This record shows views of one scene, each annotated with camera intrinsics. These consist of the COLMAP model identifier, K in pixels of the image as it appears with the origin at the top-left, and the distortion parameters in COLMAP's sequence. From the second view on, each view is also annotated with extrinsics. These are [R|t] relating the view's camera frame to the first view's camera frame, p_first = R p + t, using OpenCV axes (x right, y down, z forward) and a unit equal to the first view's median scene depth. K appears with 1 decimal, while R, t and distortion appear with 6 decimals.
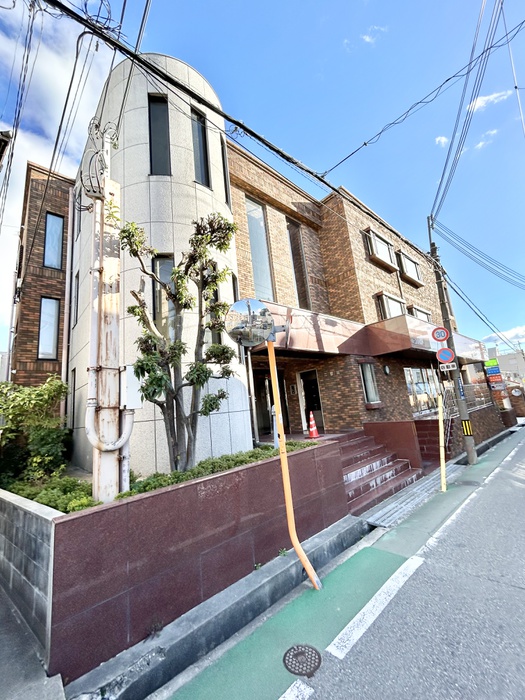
lens RADIAL K [[283.7, 0, 262.5], [0, 283.7, 350.0], [0, 0, 1]] dist [0.006762, 0.000070]
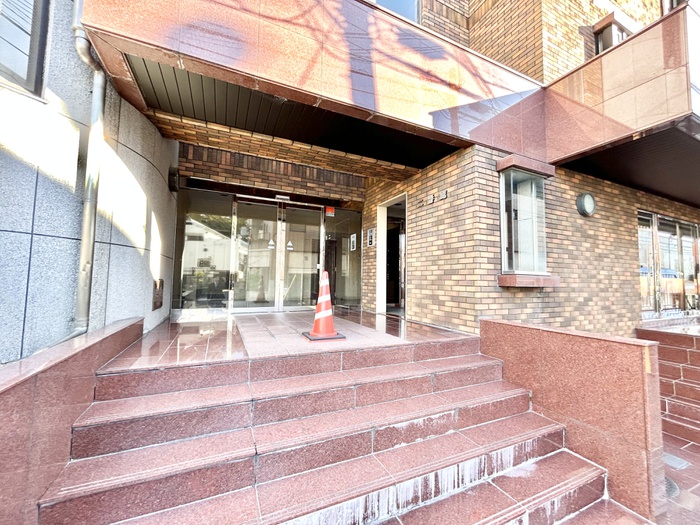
lens RADIAL K [[283.7, 0, 350.0], [0, 283.7, 262.5], [0, 0, 1]] dist [0.006762, 0.000070]
pose [[0.948051, 0.096104, -0.303255, 0.512440], [-0.051031, 0.986874, 0.153215, 0.227713], [0.314000, -0.129780, 0.940511, 1.028599]]
